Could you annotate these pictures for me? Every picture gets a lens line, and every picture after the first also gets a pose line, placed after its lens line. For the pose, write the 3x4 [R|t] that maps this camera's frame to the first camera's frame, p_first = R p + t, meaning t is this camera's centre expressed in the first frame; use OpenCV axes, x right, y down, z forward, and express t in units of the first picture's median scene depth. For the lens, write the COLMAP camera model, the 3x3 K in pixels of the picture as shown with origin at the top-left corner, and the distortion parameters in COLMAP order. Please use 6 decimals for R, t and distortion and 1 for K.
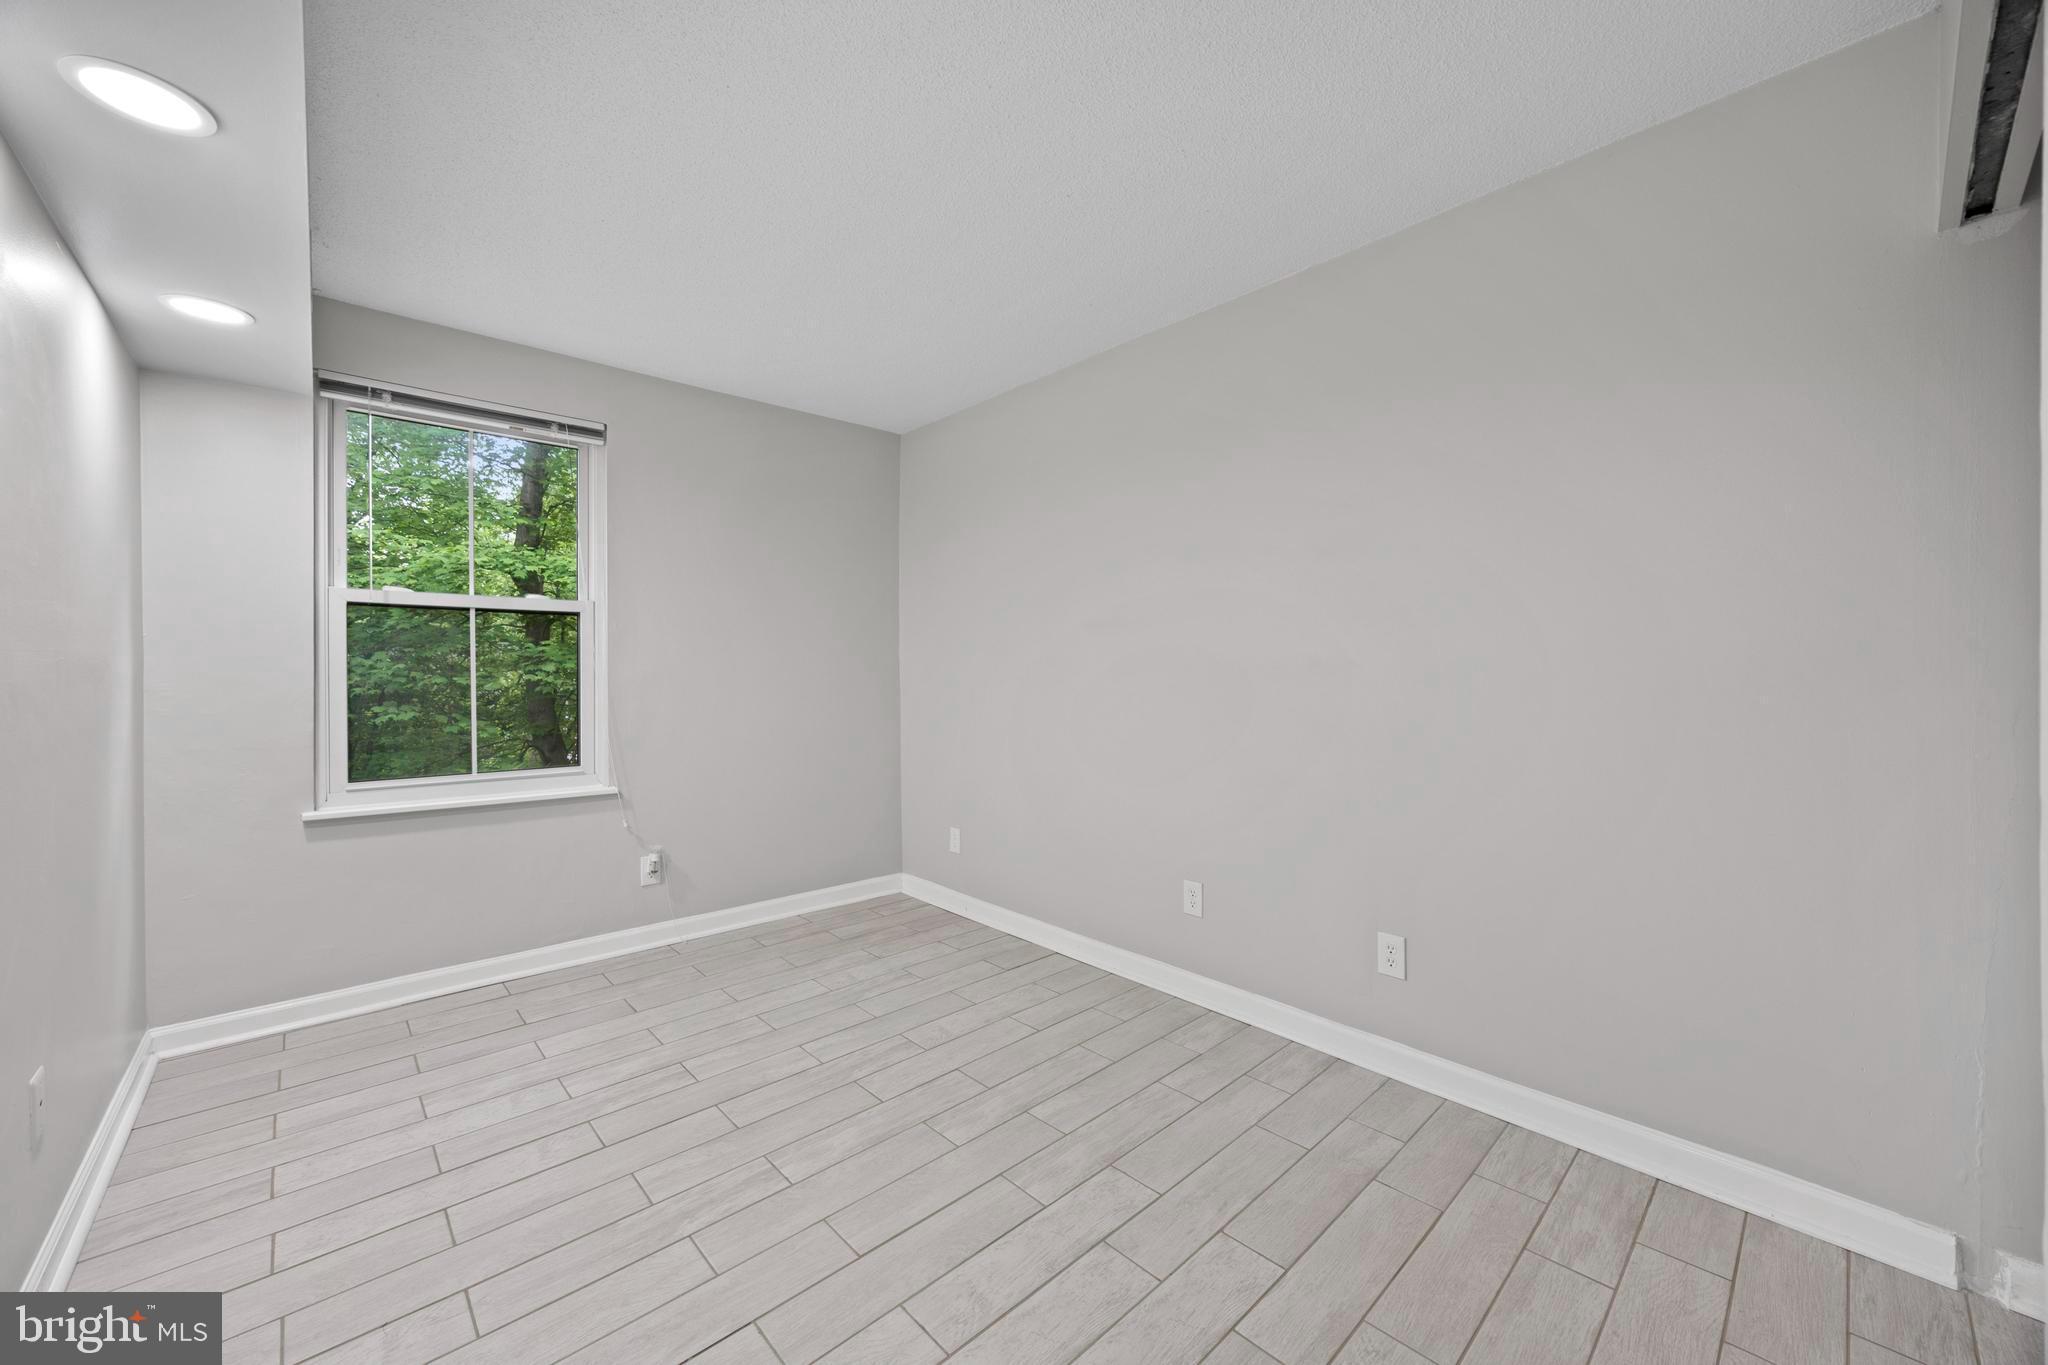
lens RADIAL K [[776.7, 0, 1020.4], [0, 776.7, 675.3], [0, 0, 1]] dist [-0.002743, 0.000038]
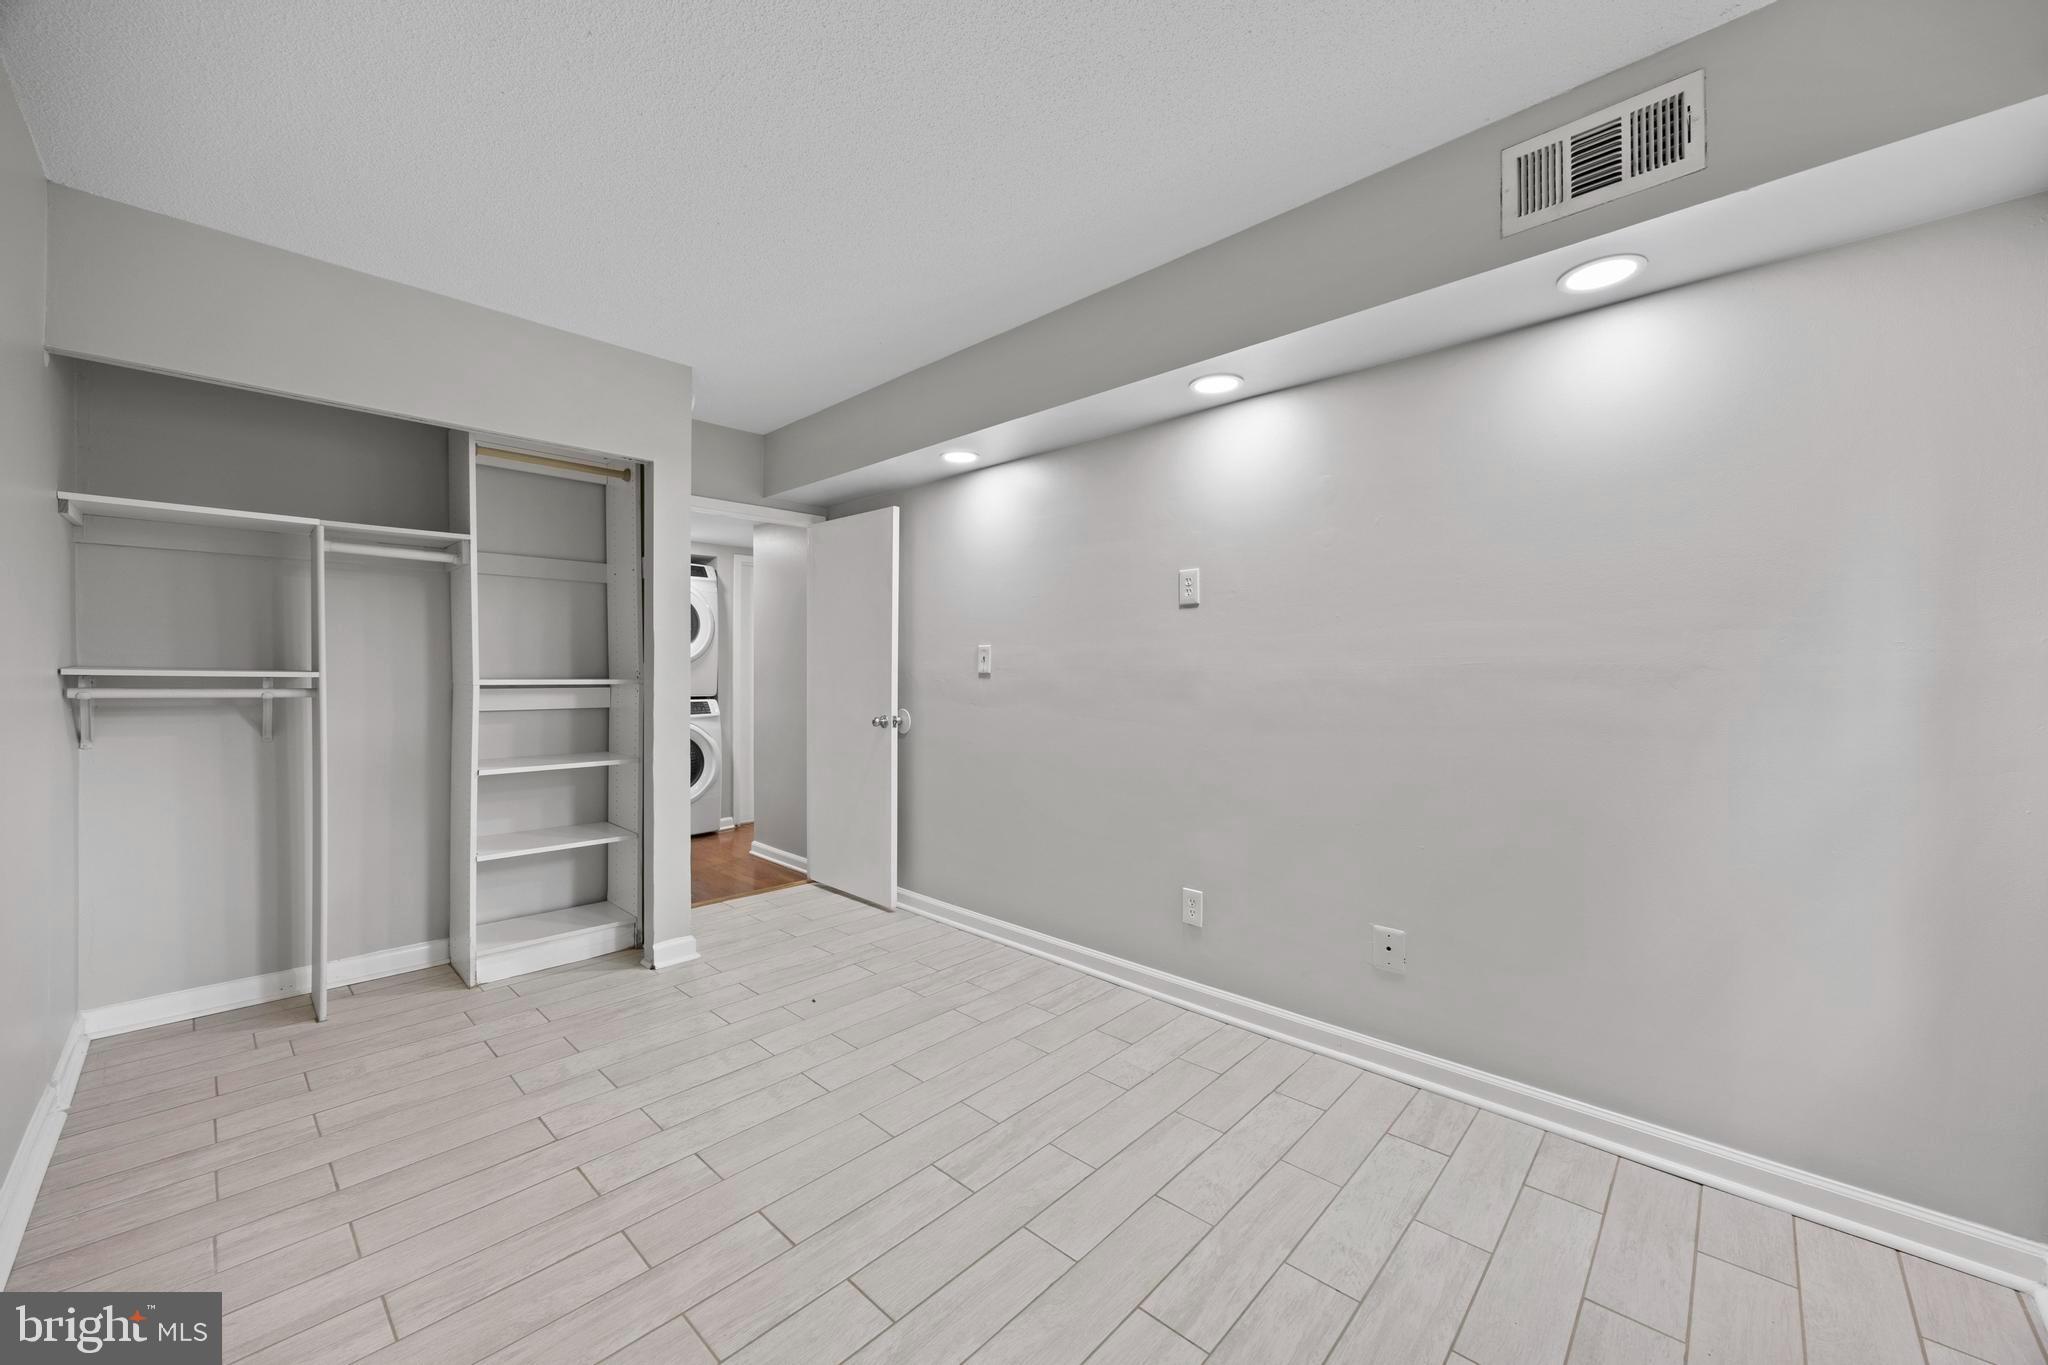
lens RADIAL K [[776.7, 0, 1022.1], [0, 776.7, 669.8], [0, 0, 1]] dist [-0.002743, 0.000038]
pose [[-0.997390, 0.001951, -0.072180, -0.308276], [0.001398, 0.999969, 0.007712, -0.013997], [0.072193, 0.007591, -0.997362, 1.846281]]
